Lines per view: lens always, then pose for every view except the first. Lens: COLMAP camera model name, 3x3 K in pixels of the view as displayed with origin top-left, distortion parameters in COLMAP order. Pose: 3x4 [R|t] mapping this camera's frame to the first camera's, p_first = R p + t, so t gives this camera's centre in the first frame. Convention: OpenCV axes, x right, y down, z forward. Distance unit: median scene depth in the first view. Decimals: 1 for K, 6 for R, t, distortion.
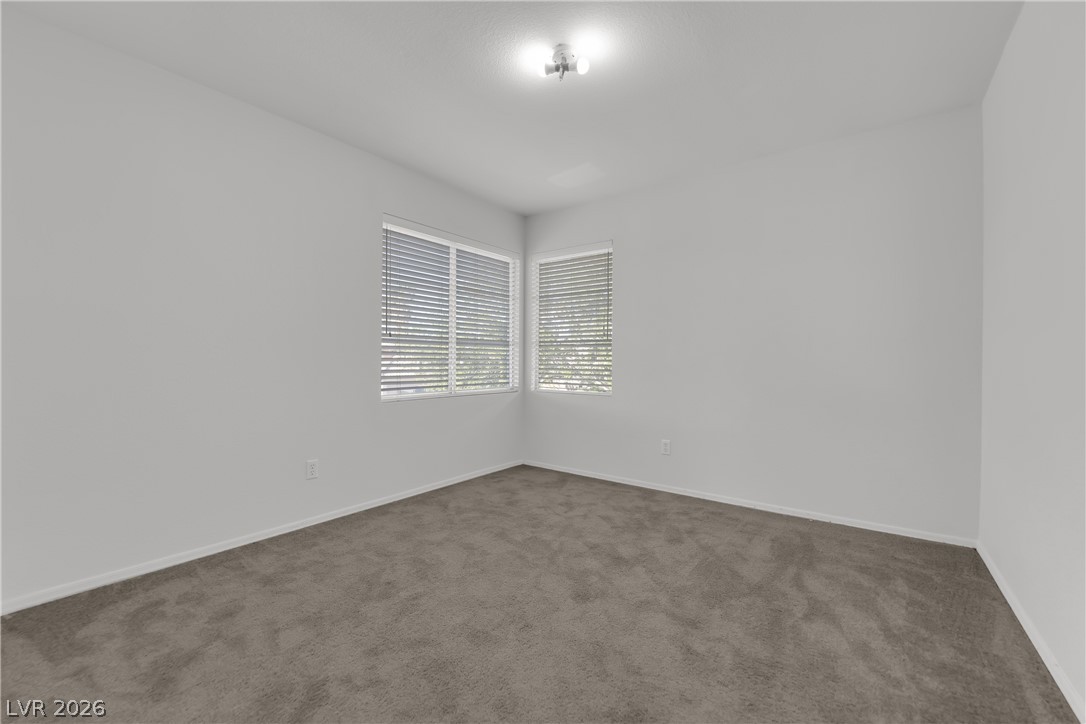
lens RADIAL K [[436.8, 0, 540.7], [0, 436.8, 362.3], [0, 0, 1]] dist [-0.012100, -0.002265]
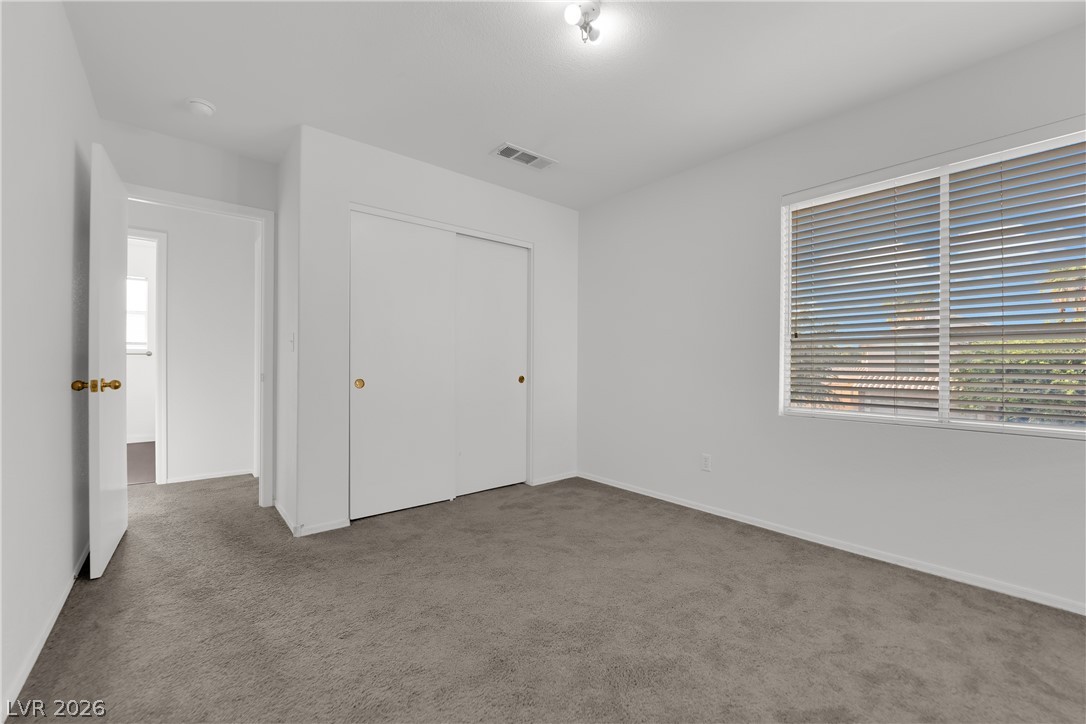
lens RADIAL K [[436.8, 0, 538.6], [0, 436.8, 361.9], [0, 0, 1]] dist [-0.012100, -0.002265]
pose [[-0.227259, -0.009377, -0.973789, 0.650232], [-0.009321, 0.999929, -0.007454, -0.001727], [0.973790, 0.007383, -0.227330, 0.800937]]
